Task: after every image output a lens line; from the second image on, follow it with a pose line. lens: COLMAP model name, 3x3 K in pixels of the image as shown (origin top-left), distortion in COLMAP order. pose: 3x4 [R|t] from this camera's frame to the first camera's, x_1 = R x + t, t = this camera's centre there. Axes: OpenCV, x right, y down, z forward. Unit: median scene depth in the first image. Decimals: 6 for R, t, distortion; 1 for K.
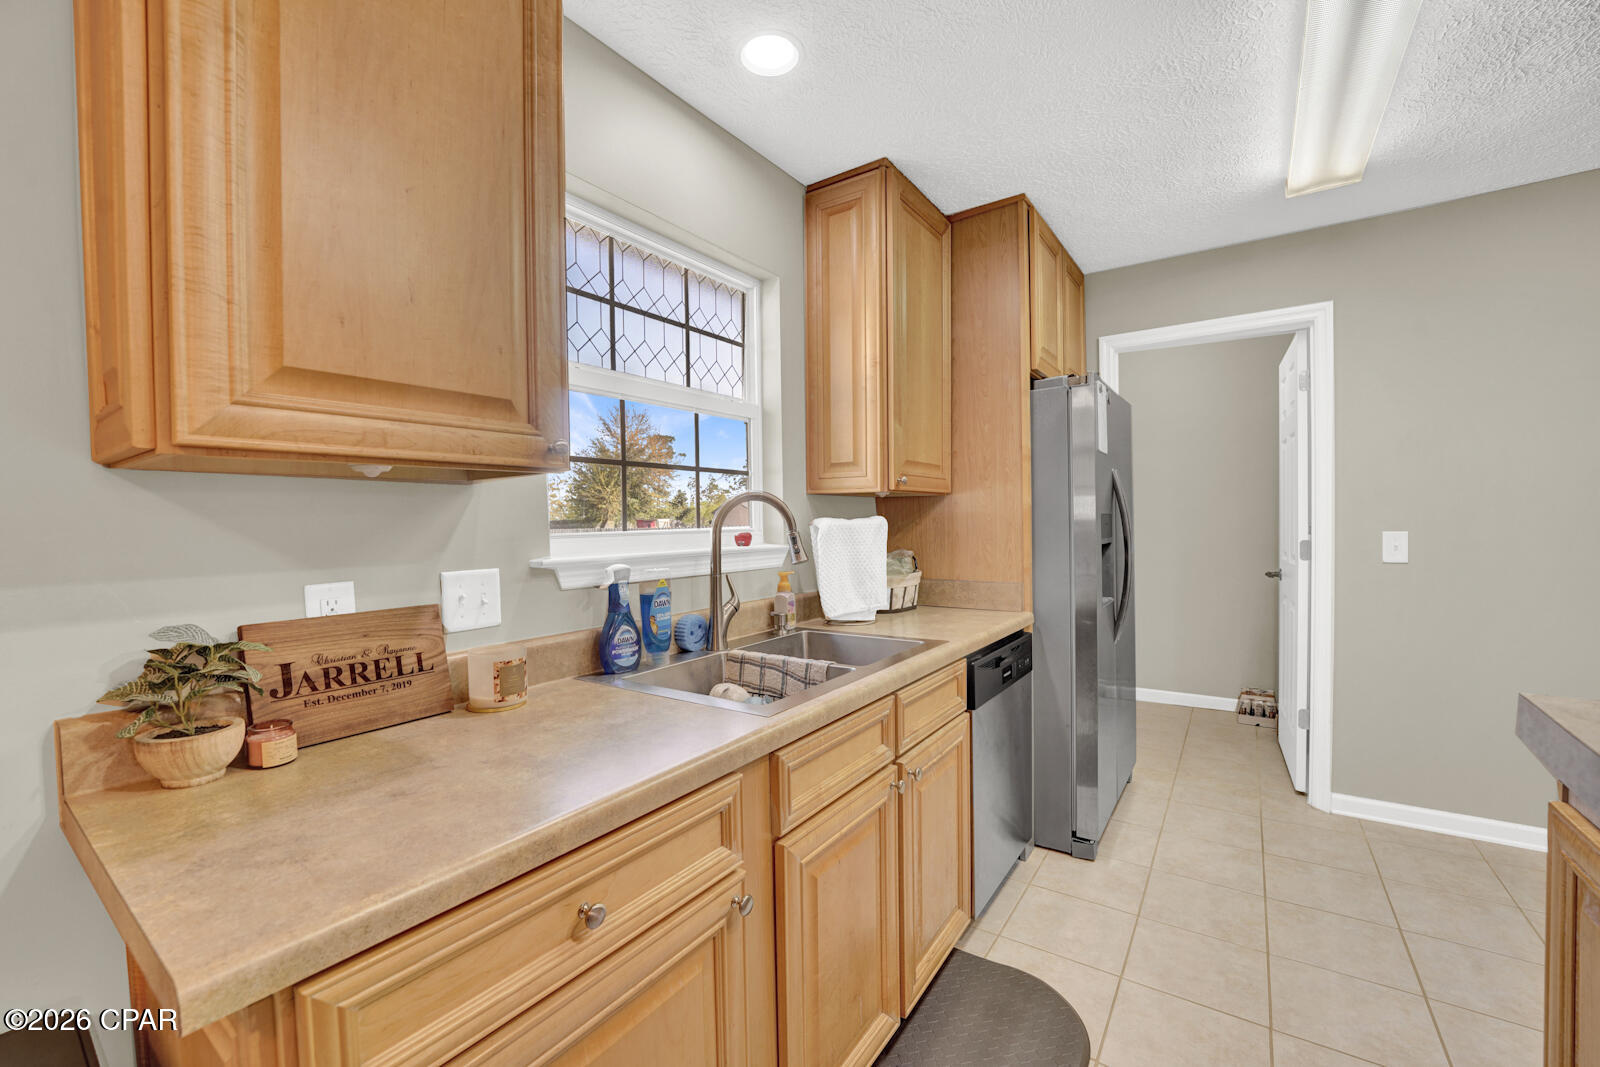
lens RADIAL K [[638.1, 0, 797.9], [0, 638.1, 534.7], [0, 0, 1]] dist [-0.003170, -0.000430]
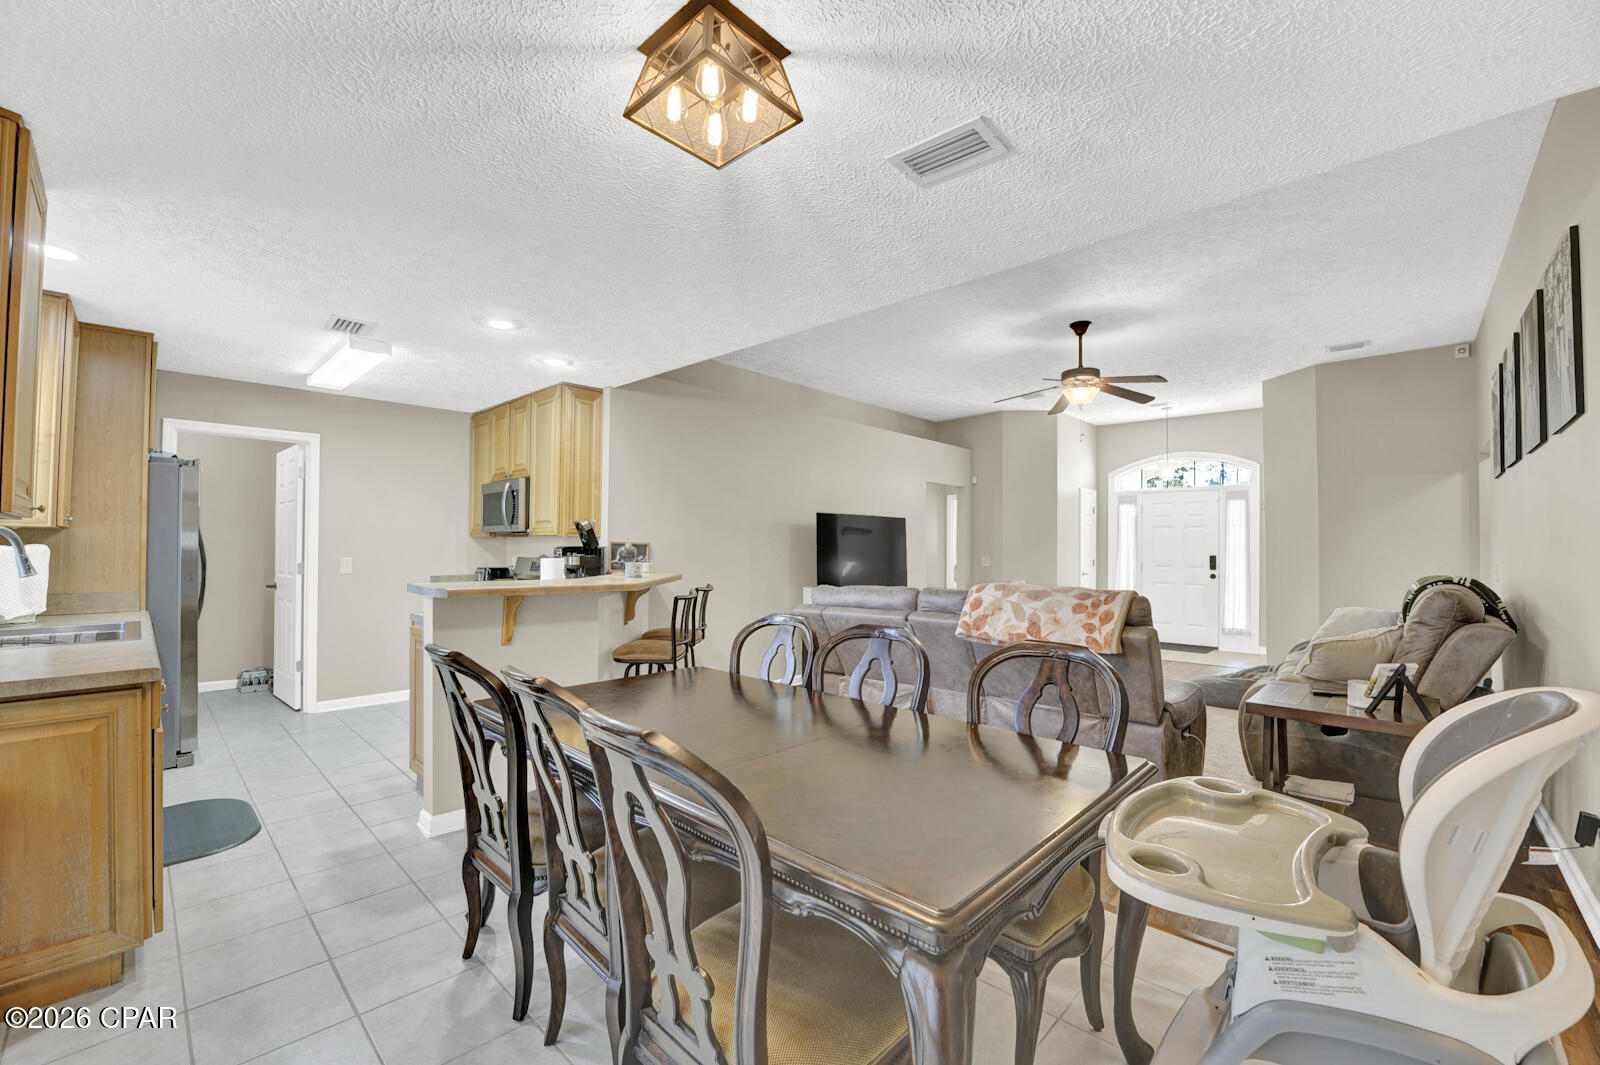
lens RADIAL K [[643.4, 0, 798.2], [0, 643.4, 542.7], [0, 0, 1]] dist [-0.001979, -0.000270]
pose [[0.138020, 0.026601, 0.990072, -0.792551], [0.014433, 0.999479, -0.028865, 0.024987], [-0.990324, 0.018274, 0.137565, -0.615690]]
